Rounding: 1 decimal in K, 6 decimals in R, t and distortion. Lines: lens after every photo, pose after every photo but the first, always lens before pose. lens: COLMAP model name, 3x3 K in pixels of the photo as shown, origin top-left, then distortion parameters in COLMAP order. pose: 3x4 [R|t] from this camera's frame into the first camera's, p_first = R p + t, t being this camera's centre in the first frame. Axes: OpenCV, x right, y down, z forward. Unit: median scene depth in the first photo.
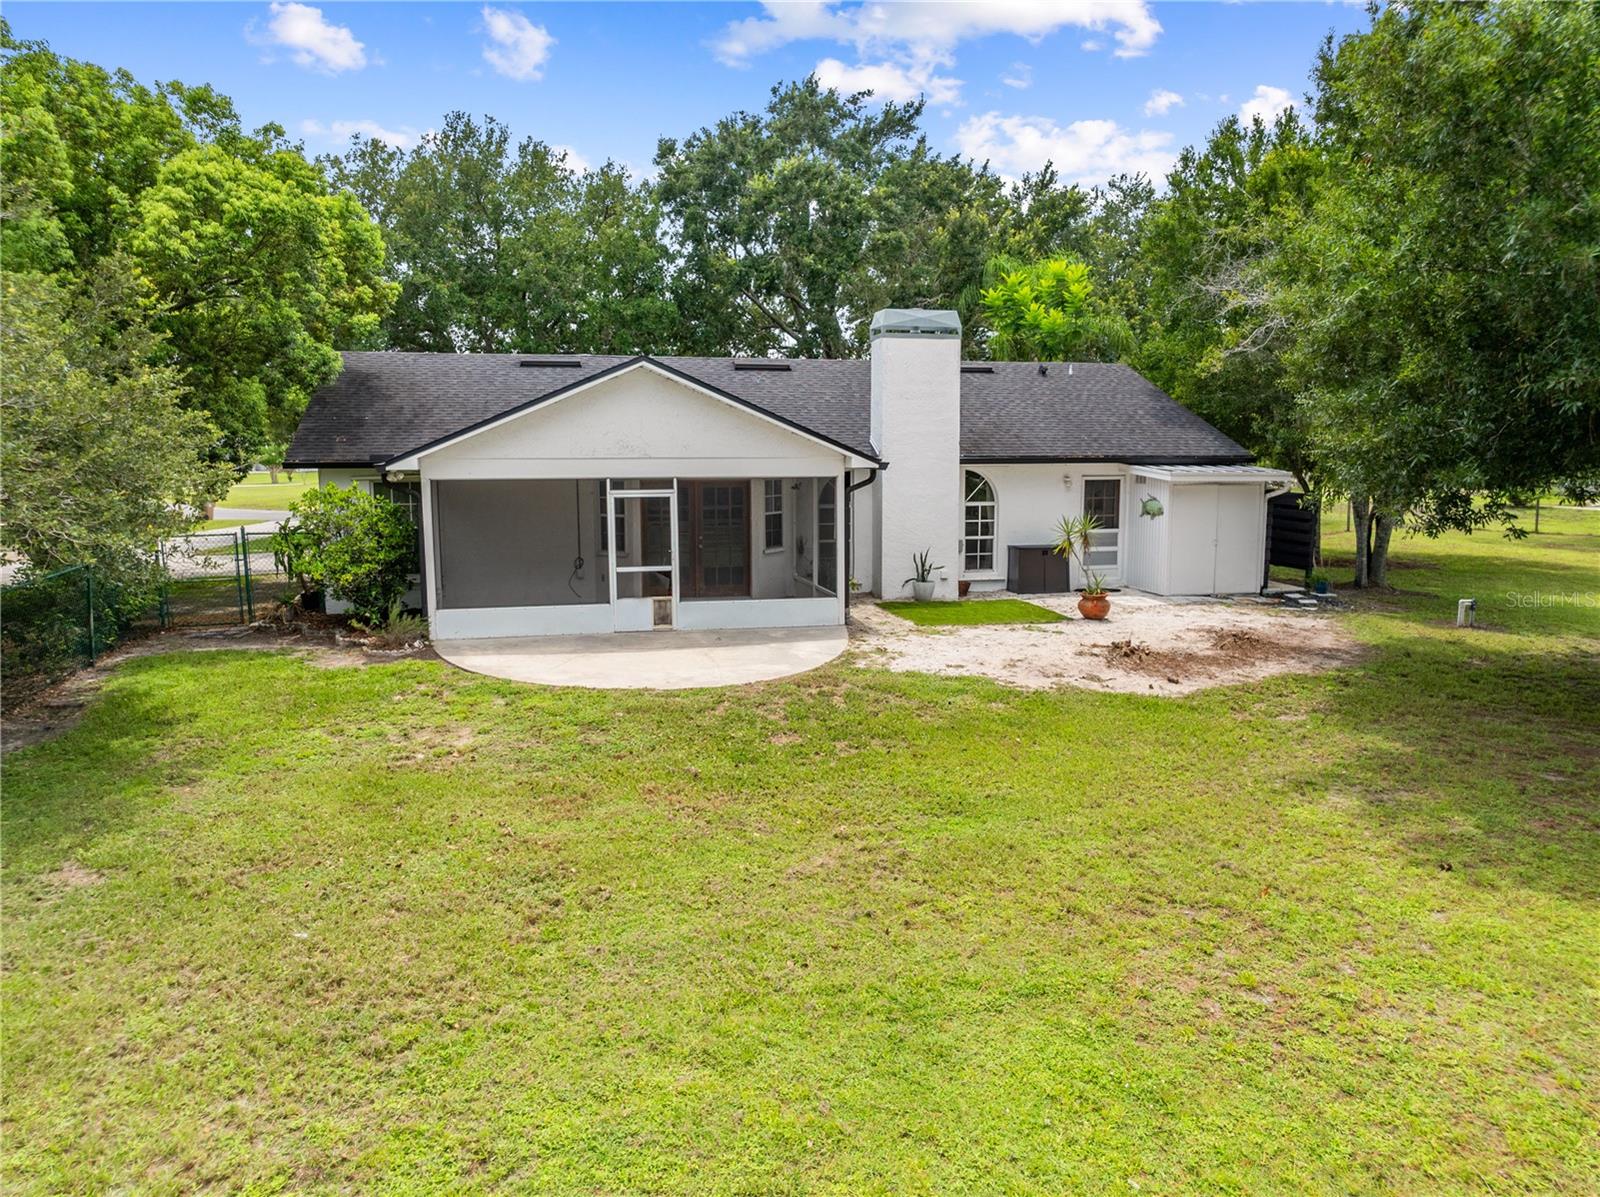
lens RADIAL K [[1103.8, 0, 800.0], [0, 1103.8, 598.5], [0, 0, 1]] dist [-0.004875, 0.000353]
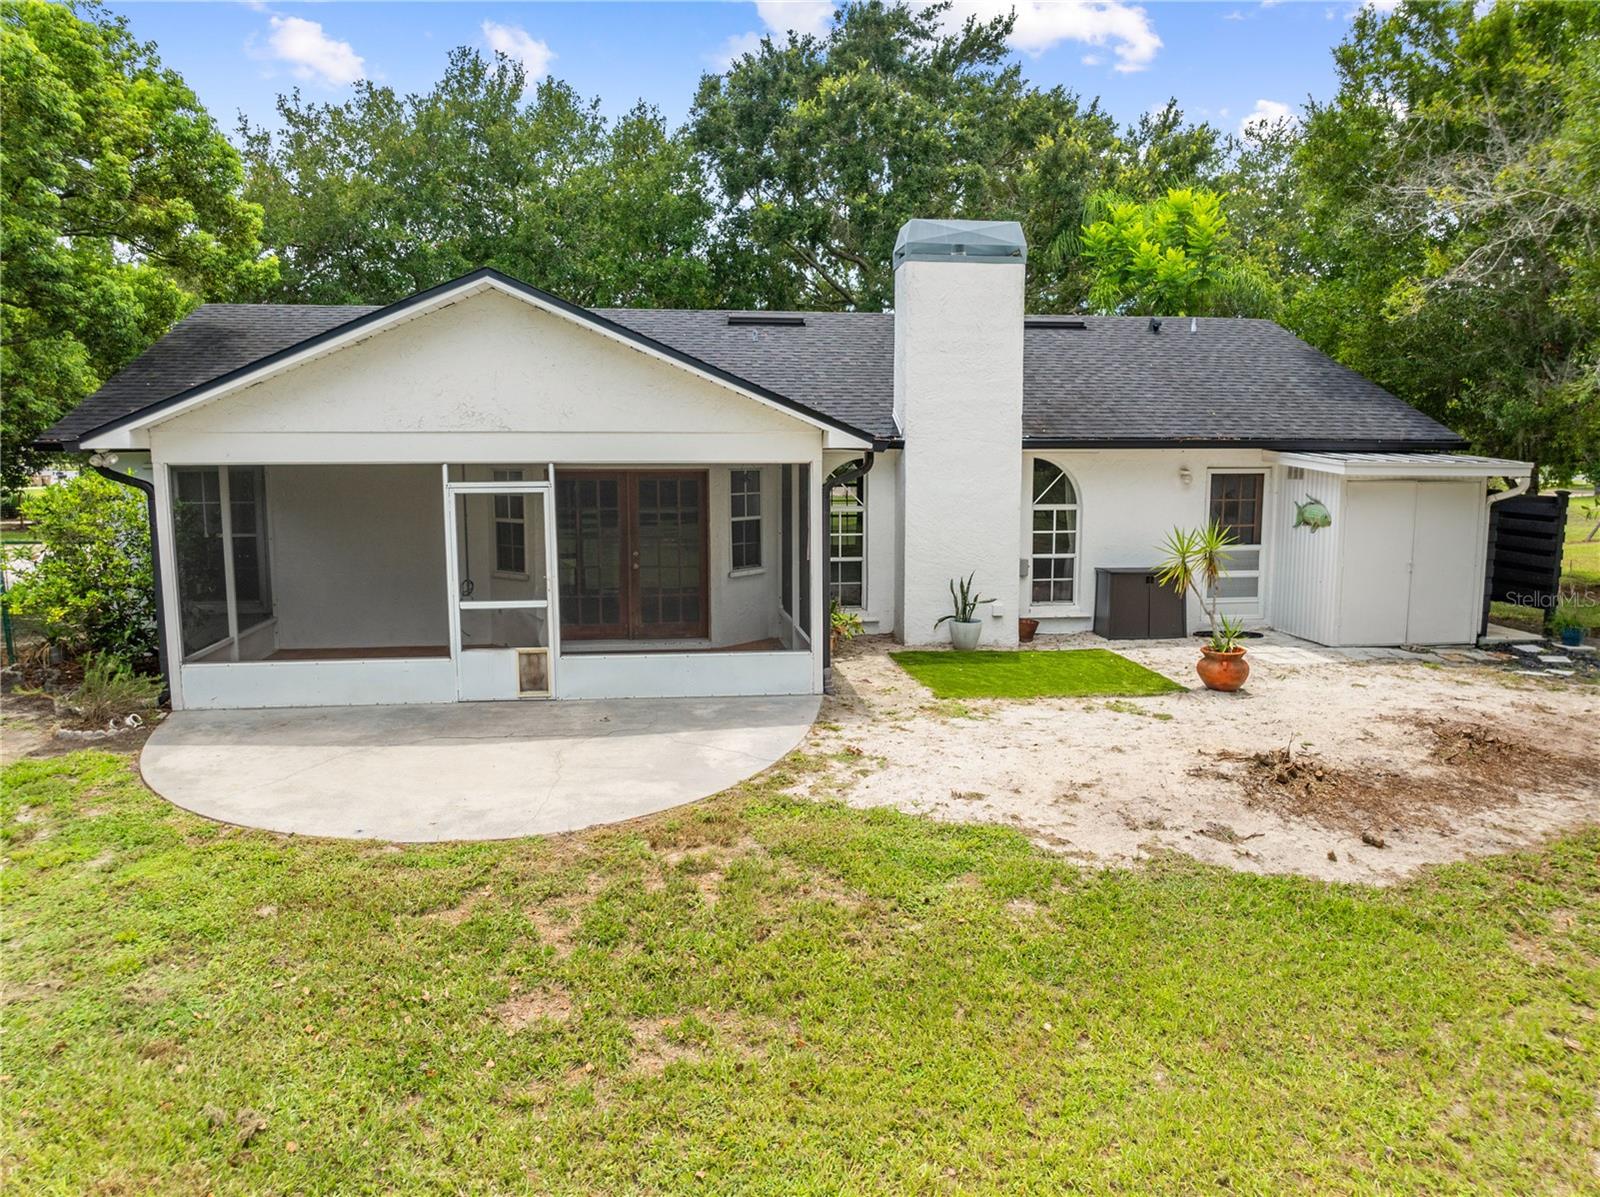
lens RADIAL K [[1118.1, 0, 800.0], [0, 1118.1, 598.5], [0, 0, 1]] dist [-0.023991, 0.002412]
pose [[0.994789, 0.015308, -0.100802, 0.076247], [-0.015514, 0.999879, -0.001259, -0.025458], [0.100770, 0.002816, 0.994906, 0.291125]]
